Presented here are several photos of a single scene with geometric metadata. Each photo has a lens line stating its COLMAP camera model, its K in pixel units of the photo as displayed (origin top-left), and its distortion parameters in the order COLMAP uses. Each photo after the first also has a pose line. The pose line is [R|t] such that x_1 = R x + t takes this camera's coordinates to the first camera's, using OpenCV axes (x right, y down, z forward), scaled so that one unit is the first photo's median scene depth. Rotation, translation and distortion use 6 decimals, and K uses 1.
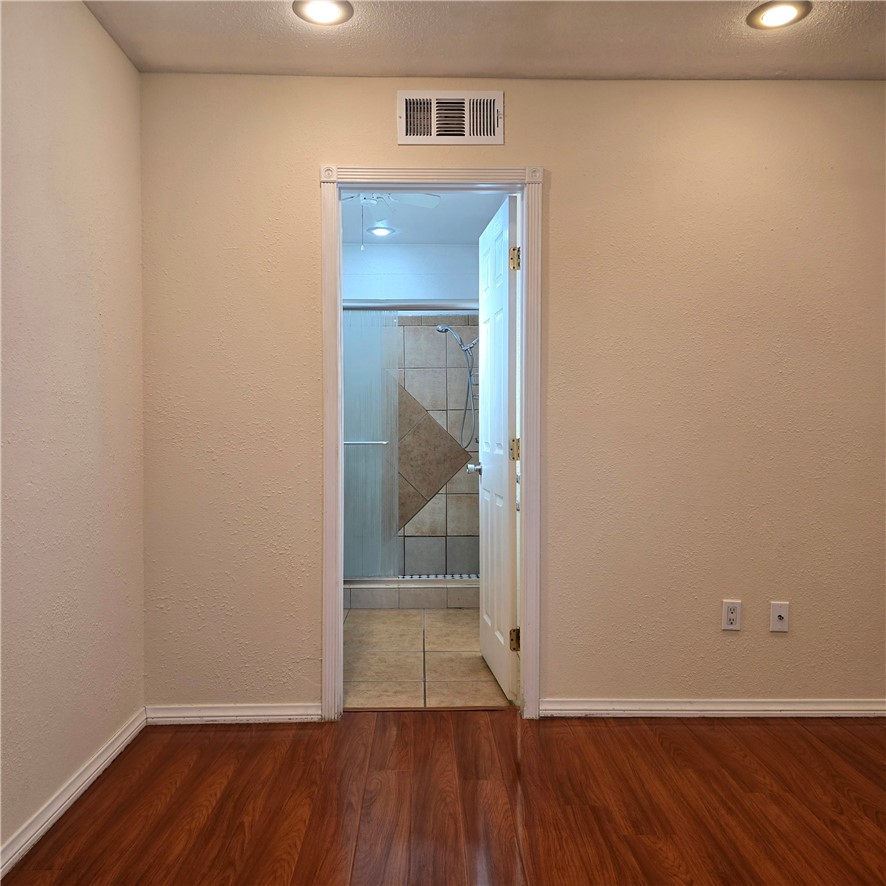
lens RADIAL K [[799.1, 0, 439.6], [0, 799.1, 446.6], [0, 0, 1]] dist [0.071214, -0.067739]
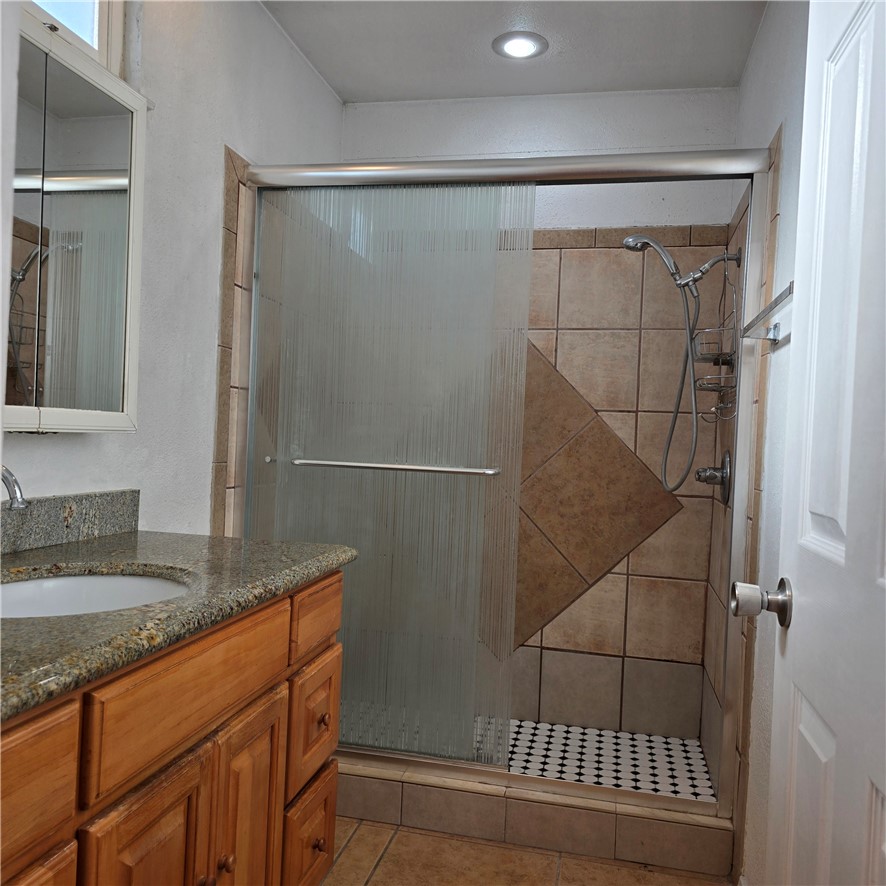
lens RADIAL K [[799.1, 0, 439.6], [0, 799.1, 446.6], [0, 0, 1]] dist [0.071214, -0.067739]
pose [[0.972091, 0.048146, -0.229610, 0.005576], [-0.055495, 0.998129, -0.025654, -0.002792], [0.227945, 0.037680, 0.972945, 0.470345]]
